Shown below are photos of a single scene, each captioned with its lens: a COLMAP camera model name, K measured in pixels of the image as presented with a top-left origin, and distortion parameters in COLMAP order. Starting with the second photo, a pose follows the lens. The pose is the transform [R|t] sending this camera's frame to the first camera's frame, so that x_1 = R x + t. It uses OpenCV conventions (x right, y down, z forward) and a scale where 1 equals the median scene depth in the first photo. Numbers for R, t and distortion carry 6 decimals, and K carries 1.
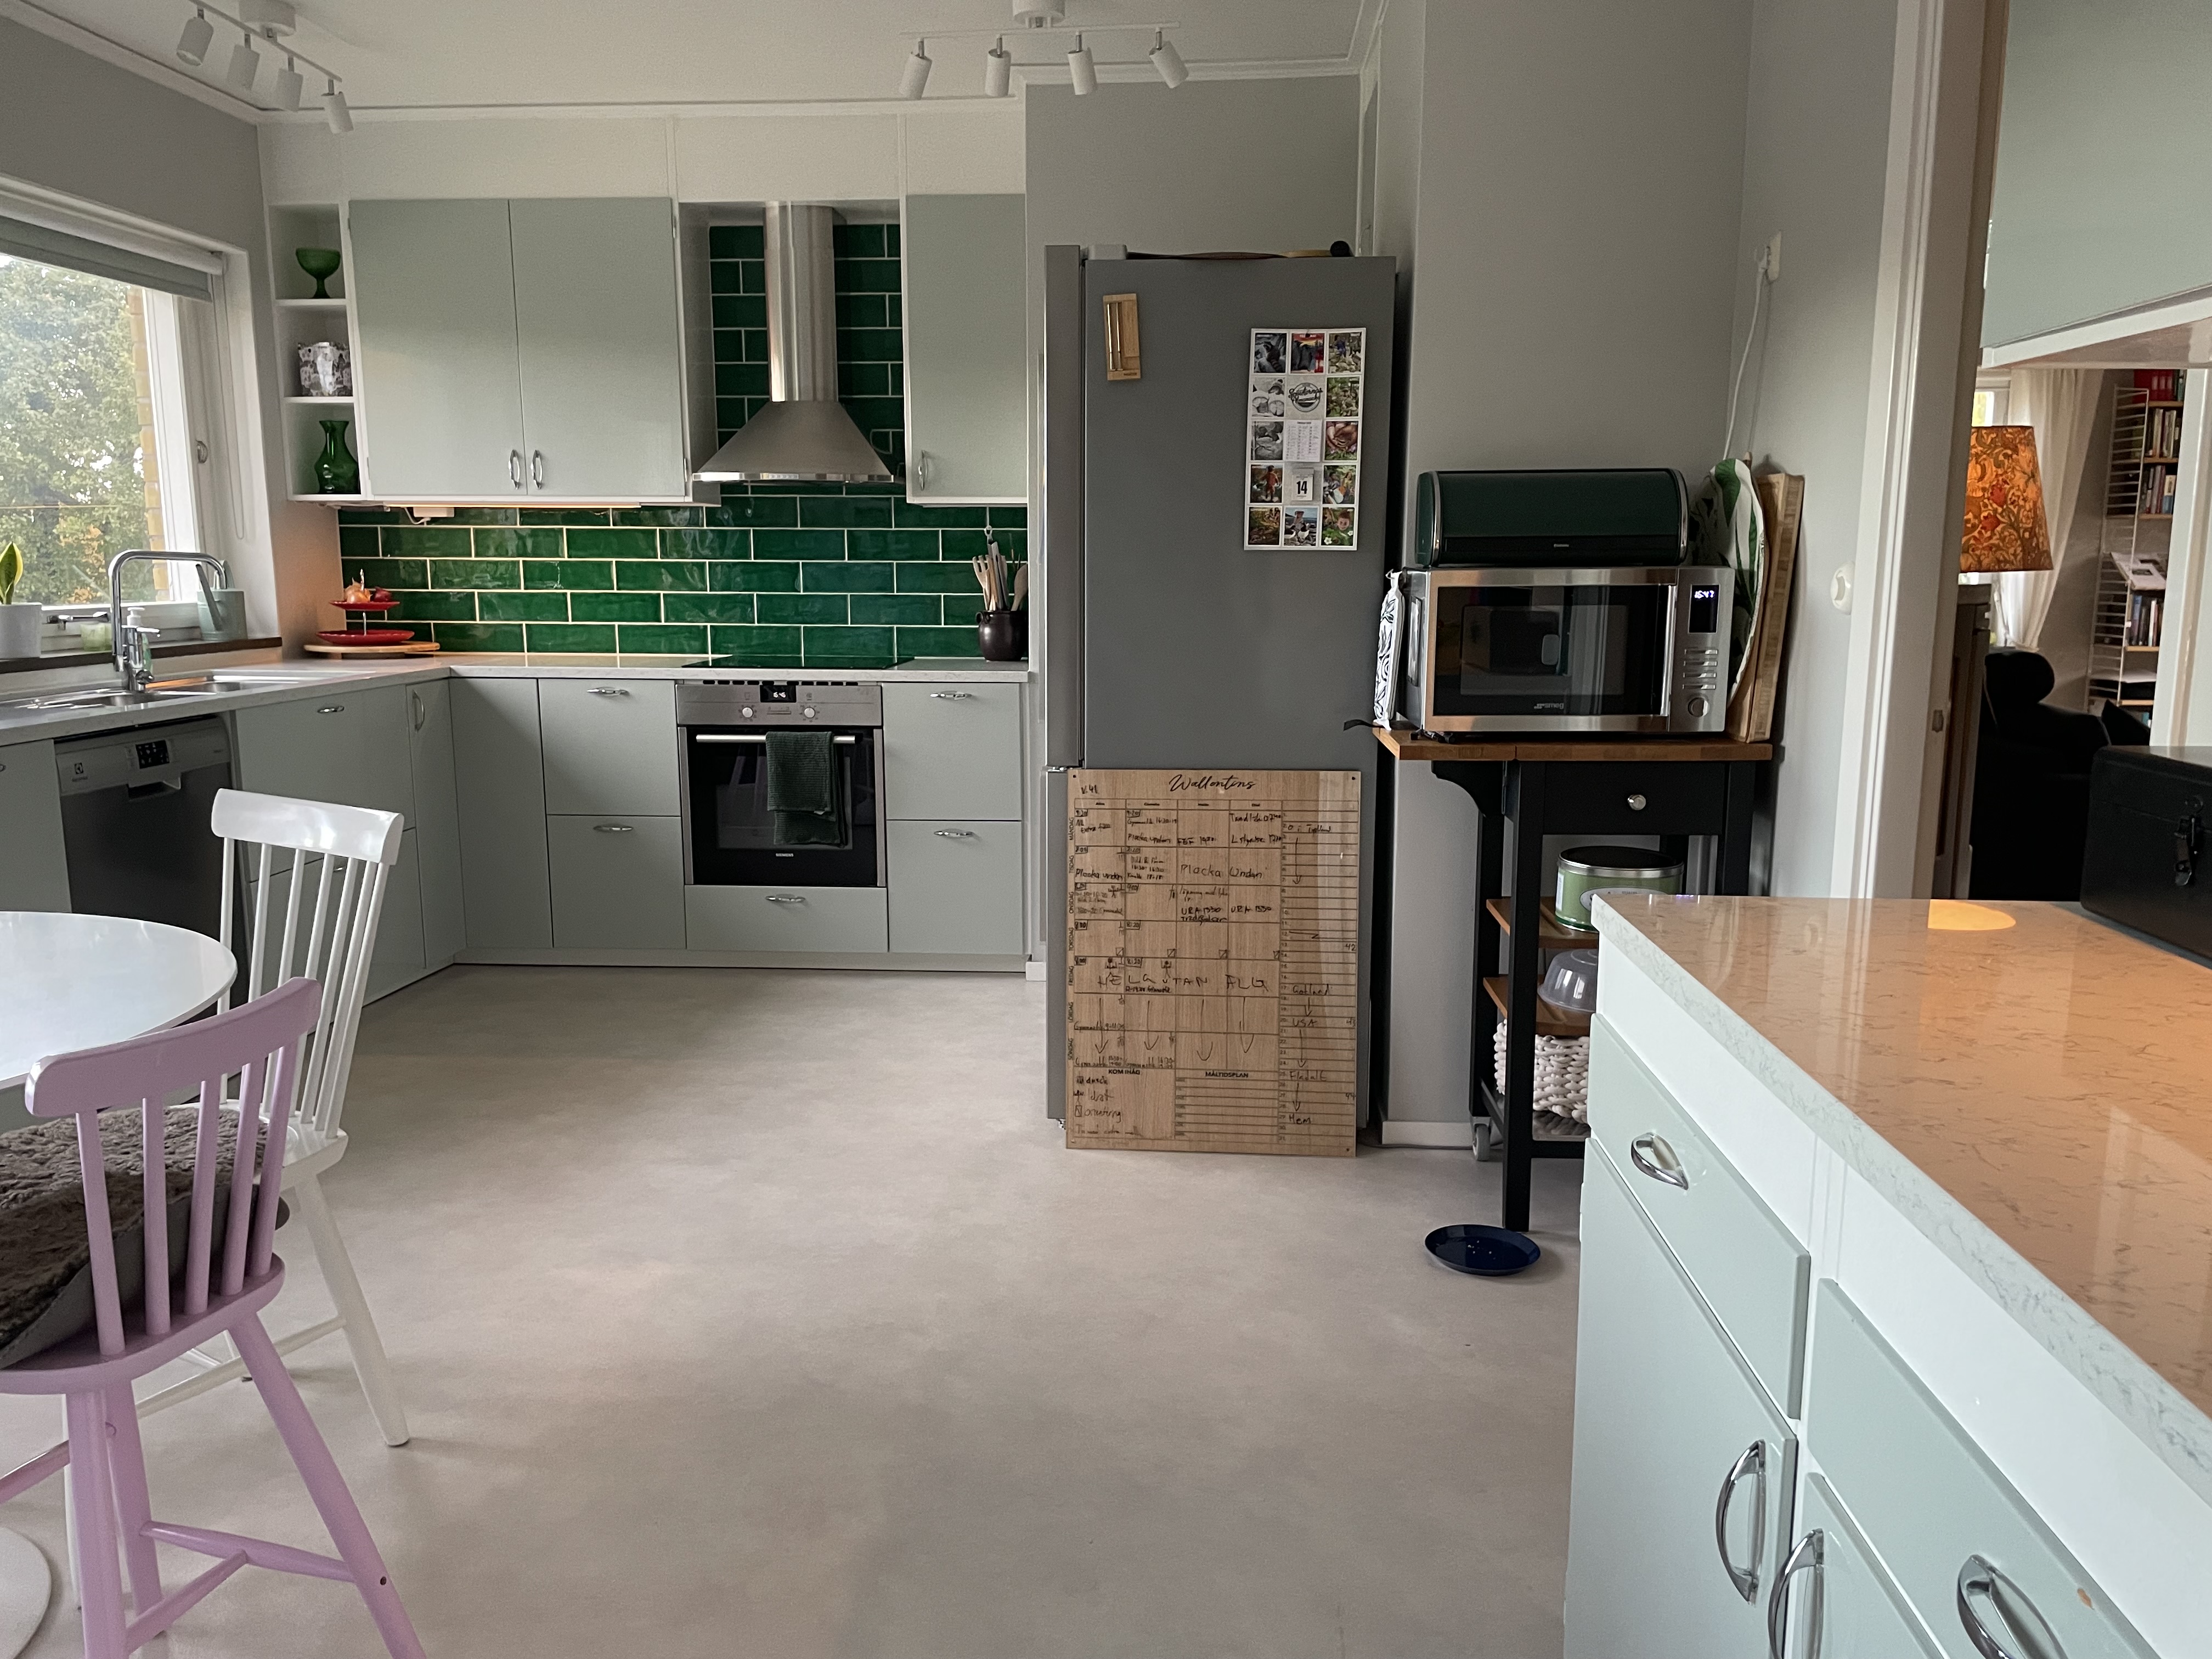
lens RADIAL K [[1656.1, 0, 1093.0], [0, 1656.1, 796.8], [0, 0, 1]] dist [0.105198, -0.129468]
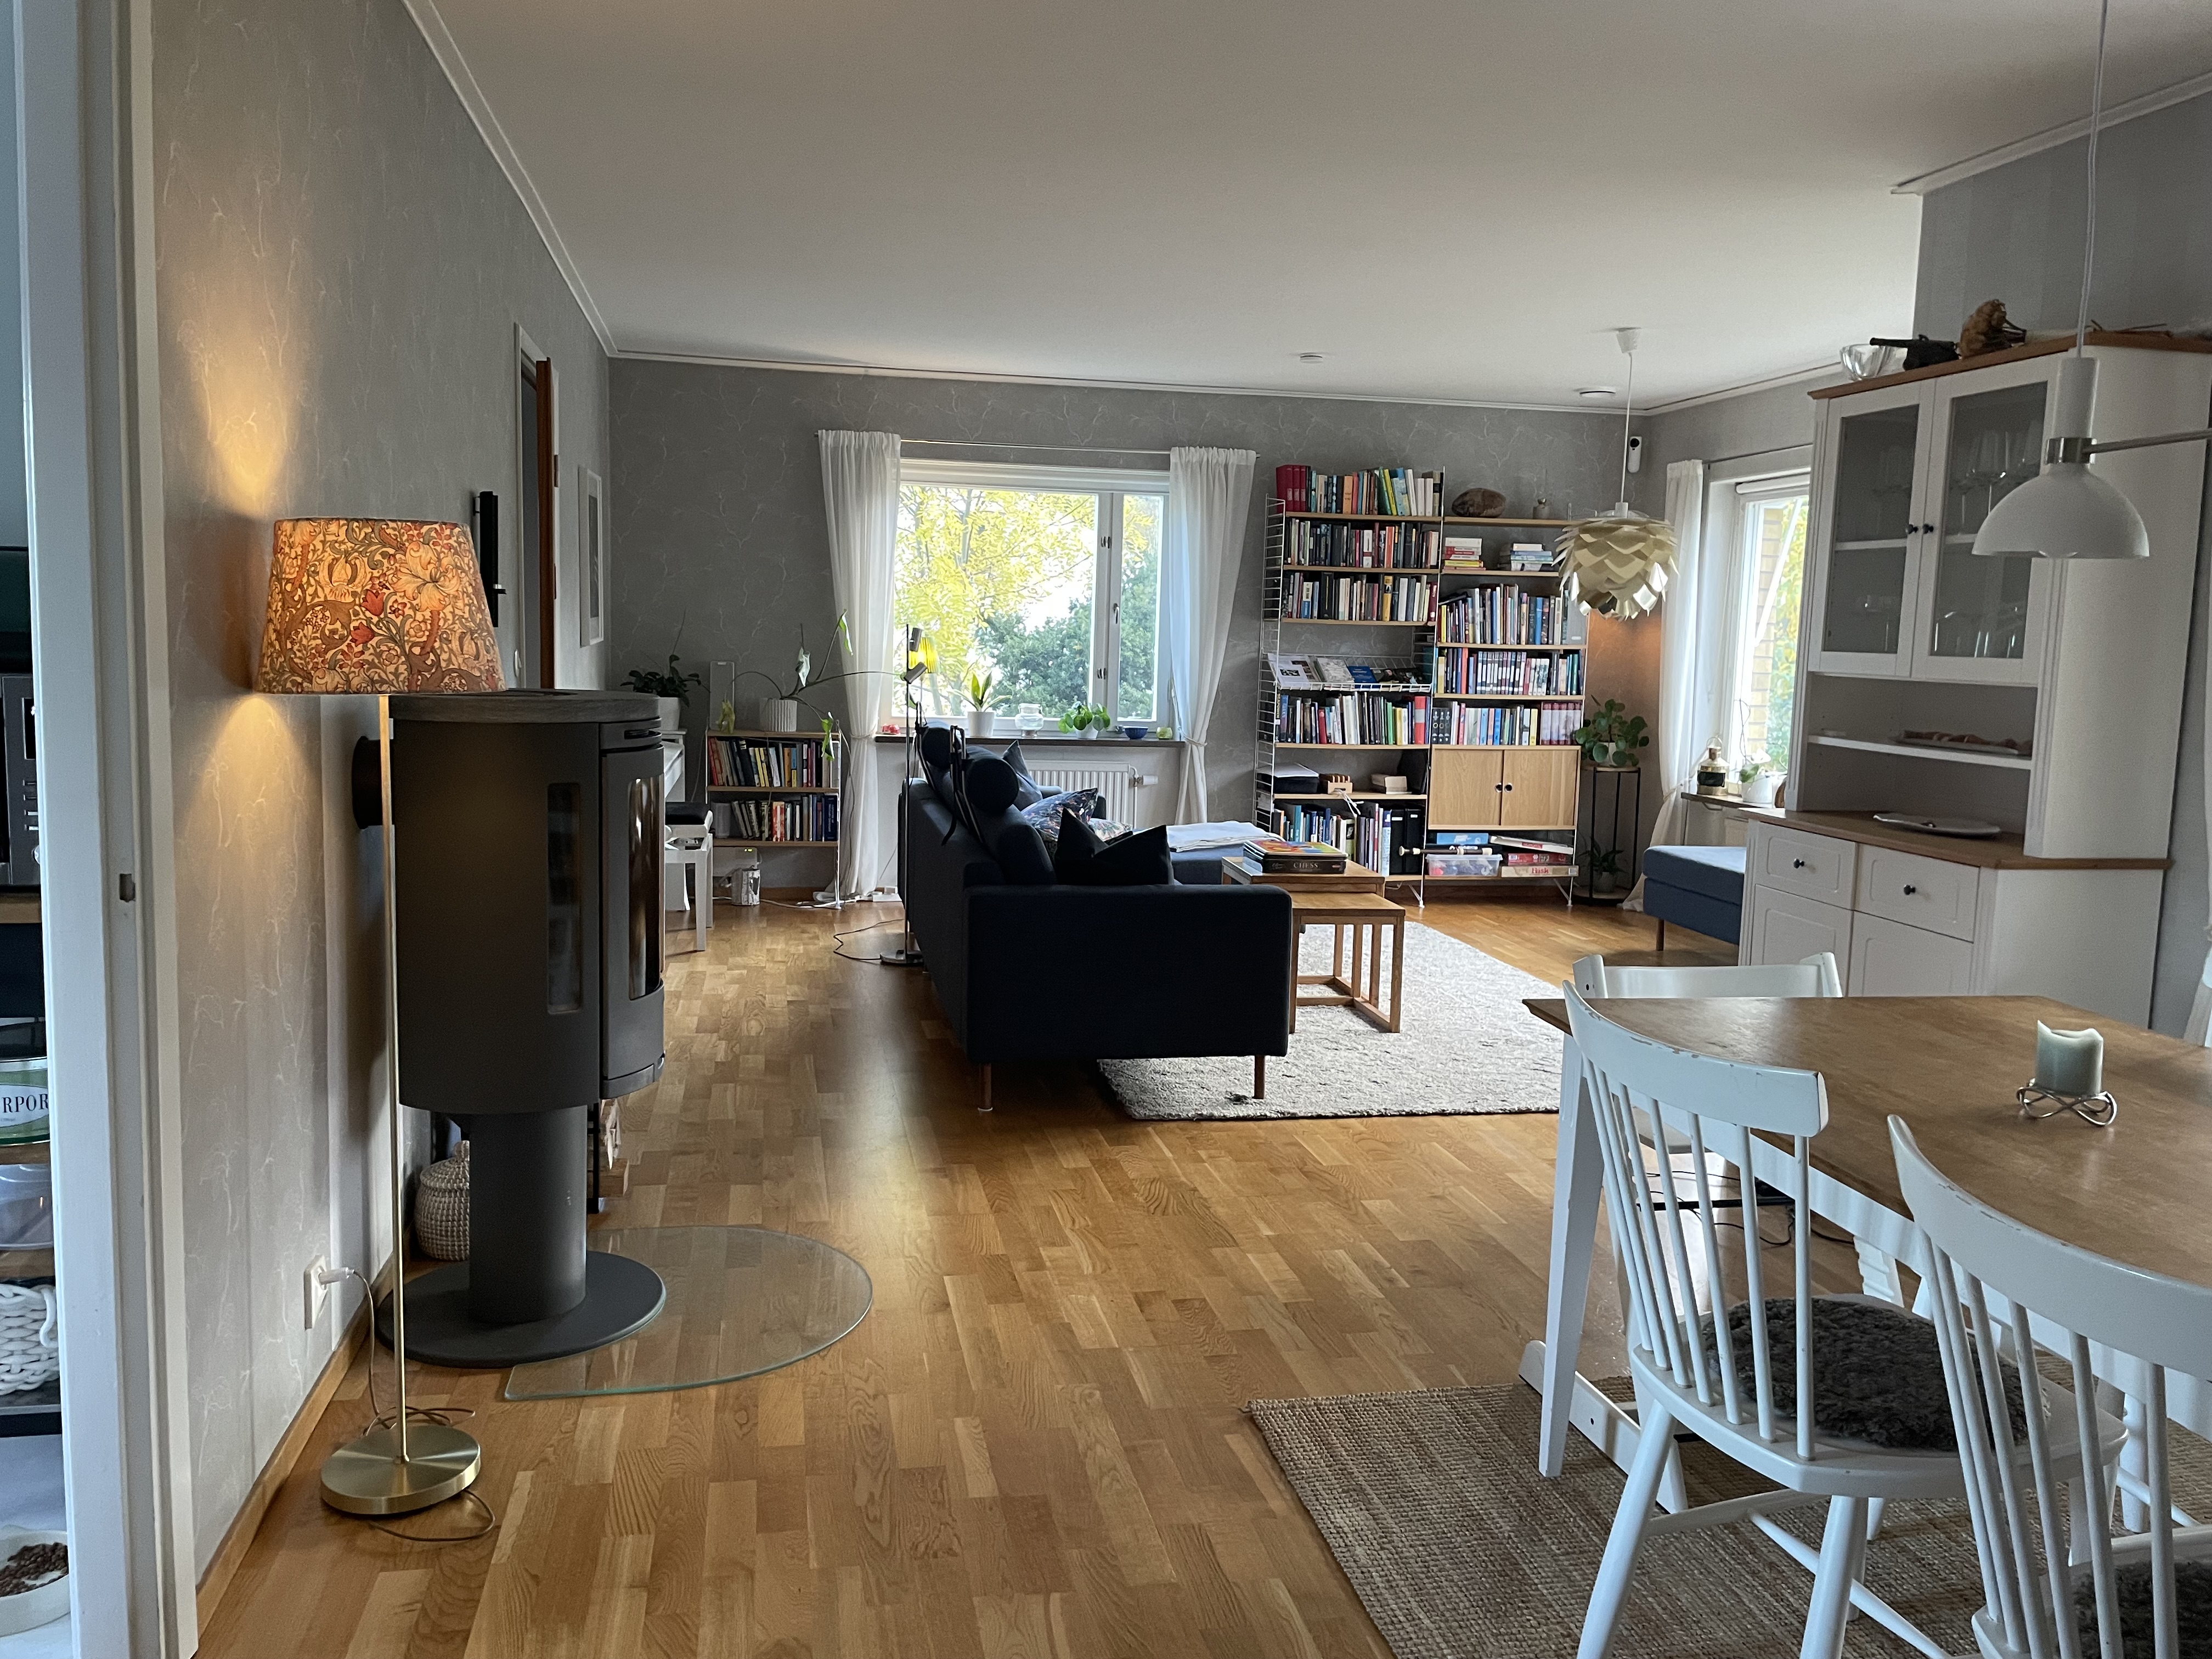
lens RADIAL K [[1656.1, 0, 1093.0], [0, 1656.1, 796.8], [0, 0, 1]] dist [0.105198, -0.129468]
pose [[0.963401, -0.001676, 0.268060, 0.189746], [0.012914, 0.999110, -0.040165, -0.013093], [-0.267754, 0.042156, 0.962565, 0.033323]]
